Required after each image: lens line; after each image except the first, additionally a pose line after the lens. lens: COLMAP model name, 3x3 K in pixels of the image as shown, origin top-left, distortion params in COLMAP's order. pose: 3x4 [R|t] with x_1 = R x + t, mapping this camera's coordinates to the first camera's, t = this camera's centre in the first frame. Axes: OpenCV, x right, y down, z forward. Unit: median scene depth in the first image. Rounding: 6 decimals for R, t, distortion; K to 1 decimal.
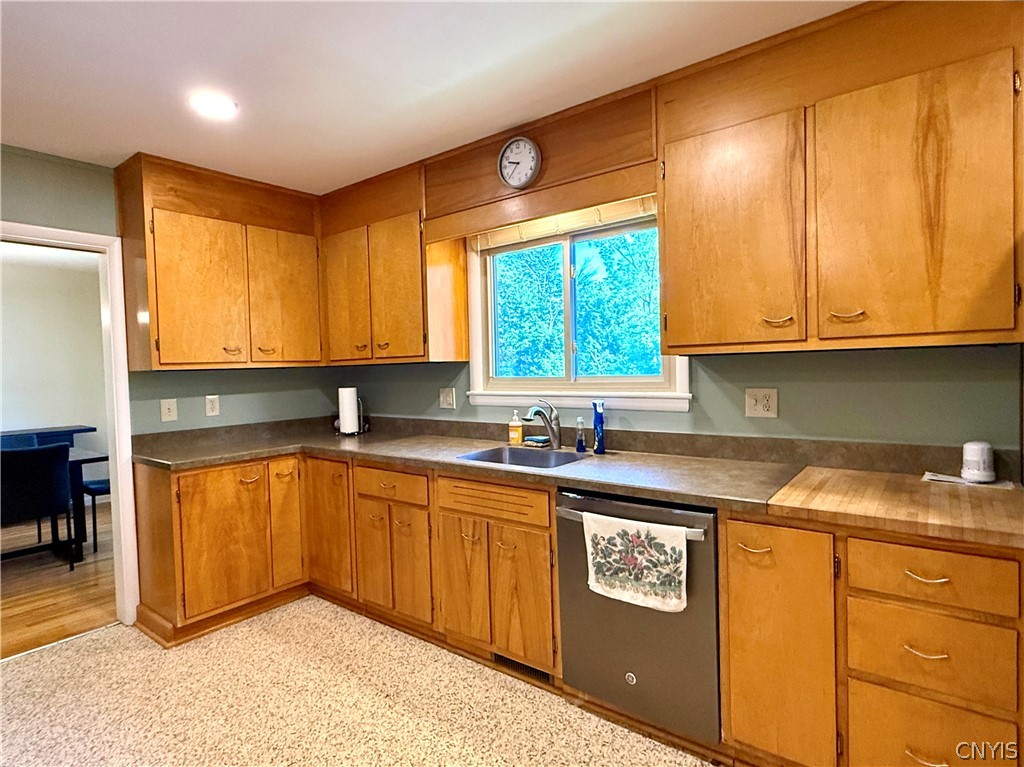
lens RADIAL K [[549.9, 0, 512.0], [0, 549.9, 383.5], [0, 0, 1]] dist [0.002447, 0.000599]
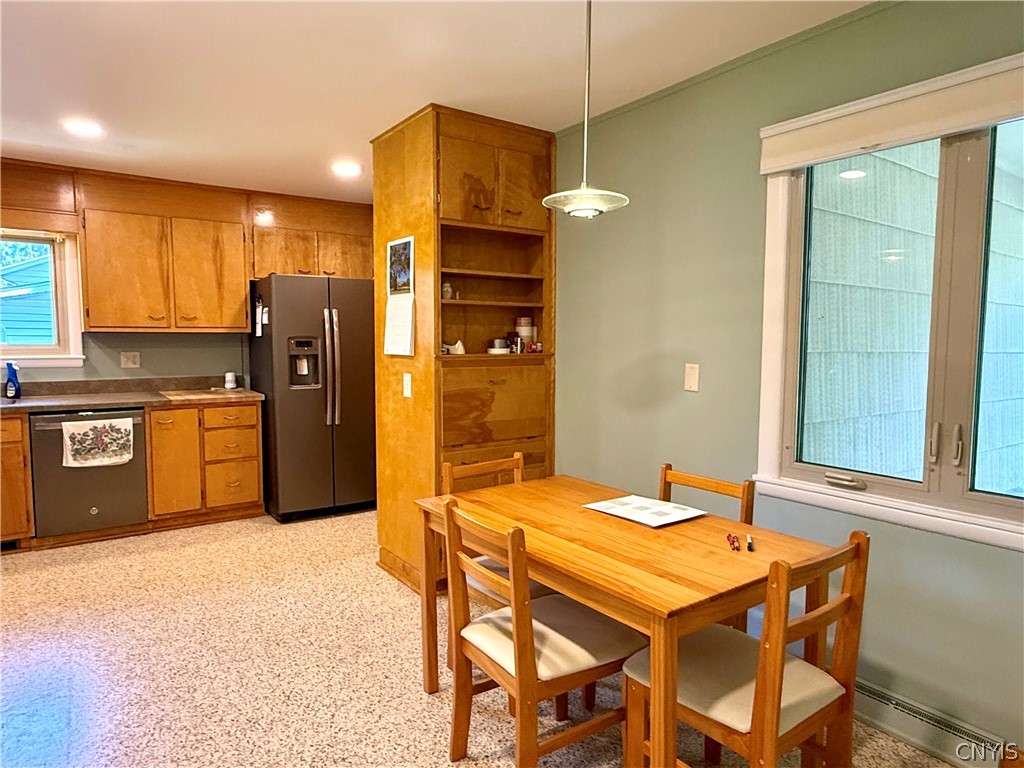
lens RADIAL K [[636.4, 0, 512.0], [0, 636.4, 384.0], [0, 0, 1]] dist [-0.006522, -0.001966]
pose [[0.279908, -0.041802, 0.959116, -1.276714], [0.016801, 0.999112, 0.038641, 0.058937], [-0.959880, 0.005298, 0.280361, -0.834855]]
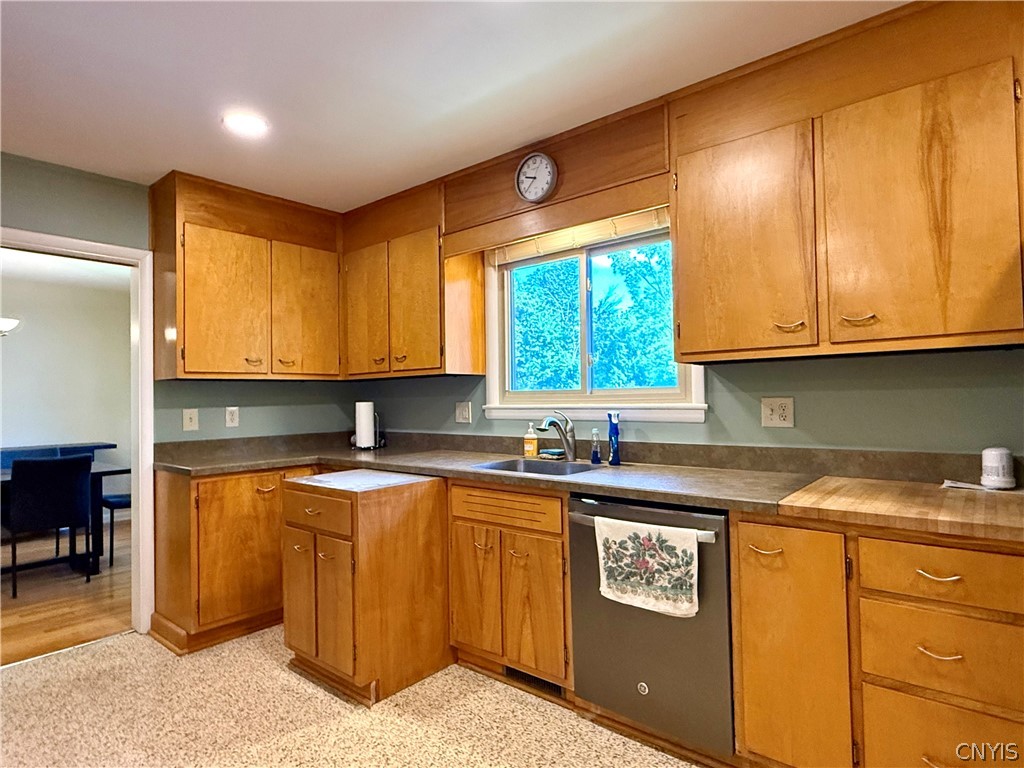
lens RADIAL K [[568.4, 0, 512.0], [0, 568.4, 384.0], [0, 0, 1]] dist [0.001223, 0.001362]
pose [[0.999237, 0.008923, -0.038018, 0.015048], [-0.010923, 0.998550, -0.052717, 0.046936], [0.037492, 0.053092, 0.997886, -0.045647]]
